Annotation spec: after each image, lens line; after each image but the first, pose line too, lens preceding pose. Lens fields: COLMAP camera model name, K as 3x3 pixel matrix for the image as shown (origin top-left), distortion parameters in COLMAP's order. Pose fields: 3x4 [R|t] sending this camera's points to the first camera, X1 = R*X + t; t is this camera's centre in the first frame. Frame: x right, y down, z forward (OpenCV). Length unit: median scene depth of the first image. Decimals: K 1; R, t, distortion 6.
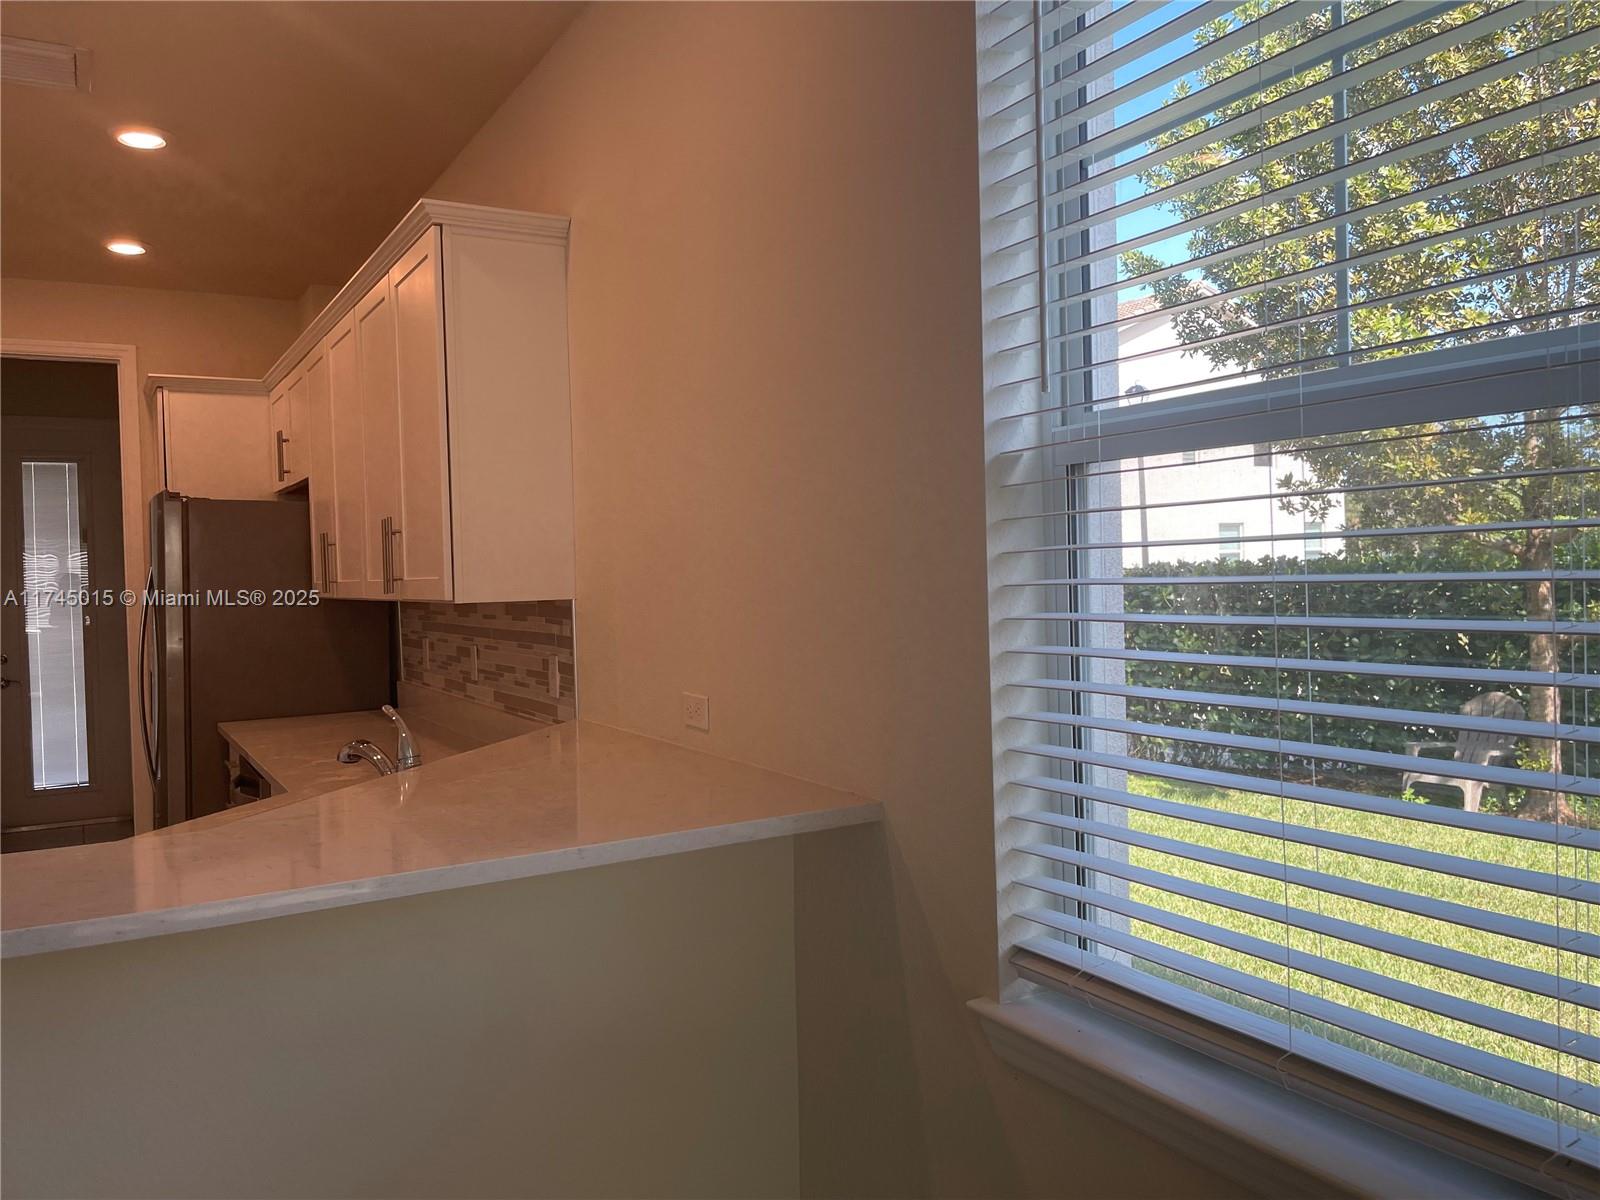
lens RADIAL K [[1205.1, 0, 808.2], [0, 1205.1, 594.9], [0, 0, 1]] dist [0.055499, -0.068550]
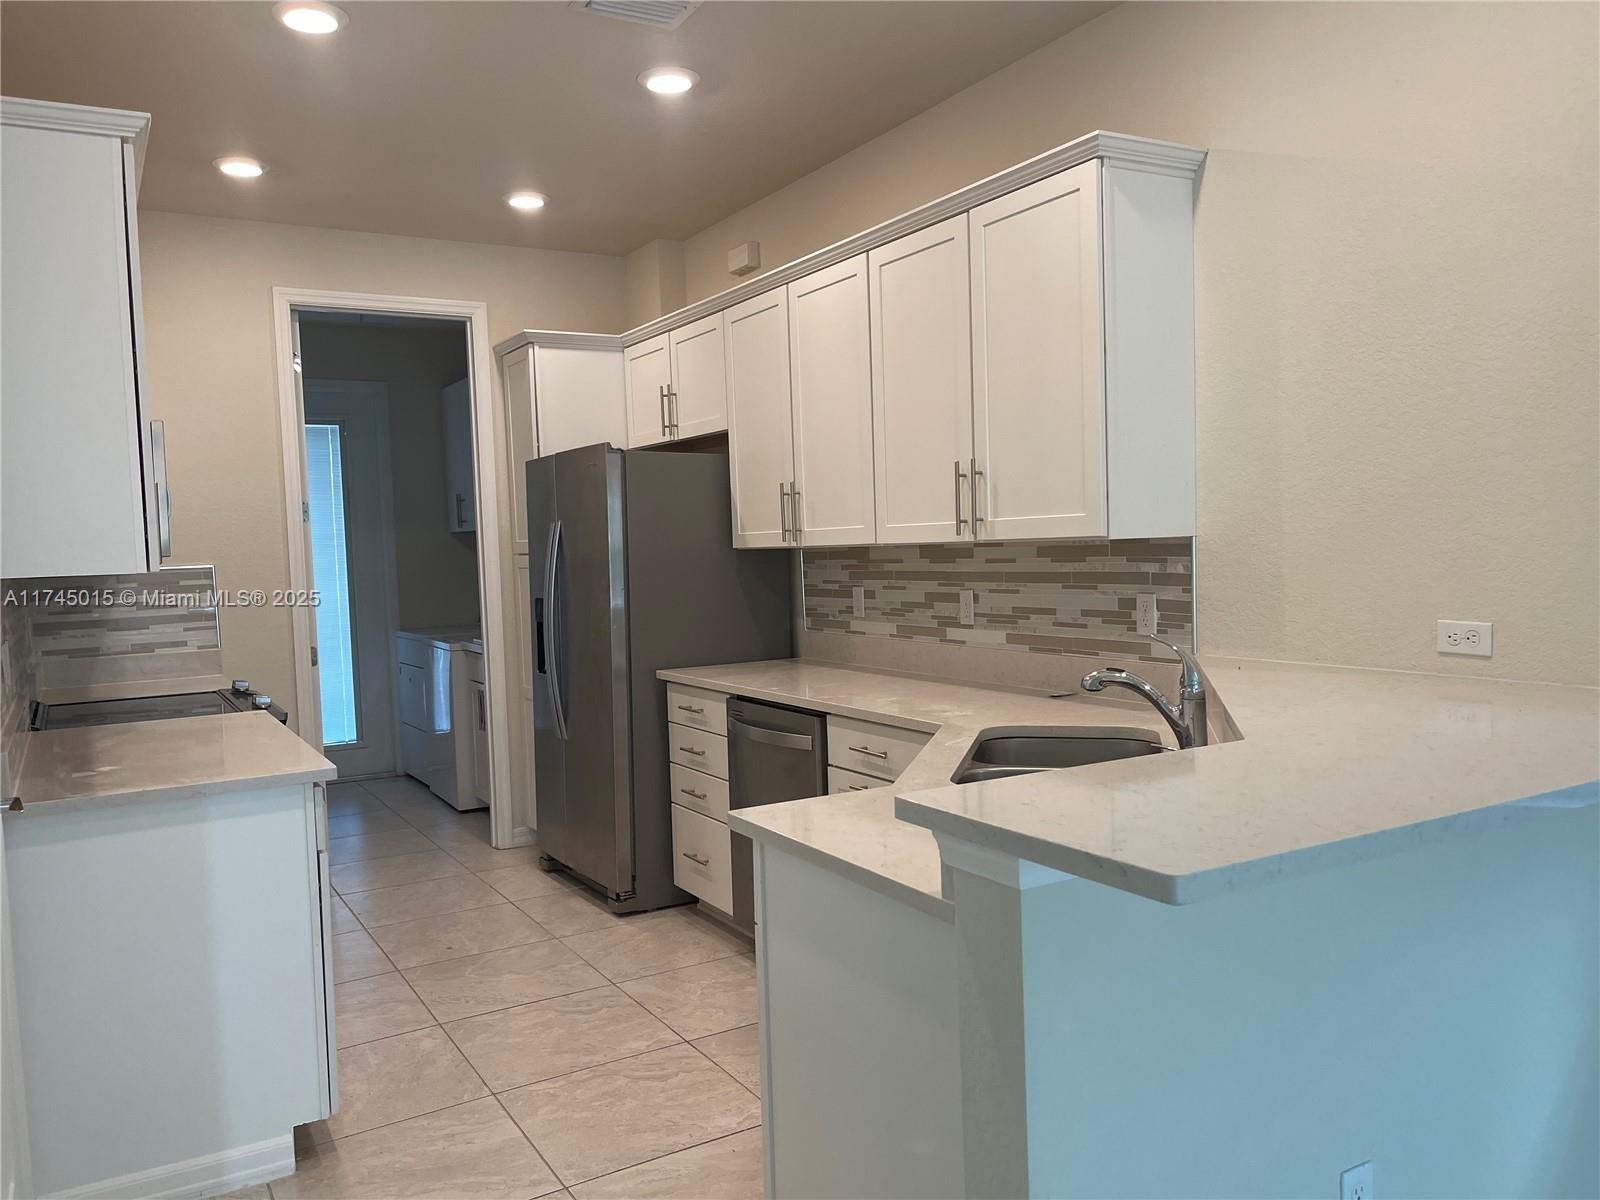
lens RADIAL K [[1205.1, 0, 792.4], [0, 1205.1, 609.5], [0, 0, 1]] dist [0.055499, -0.068550]
pose [[0.999921, -0.006476, -0.010757, -0.448635], [0.006854, 0.999347, 0.035488, 0.022987], [0.010520, -0.035559, 0.999312, -0.009662]]
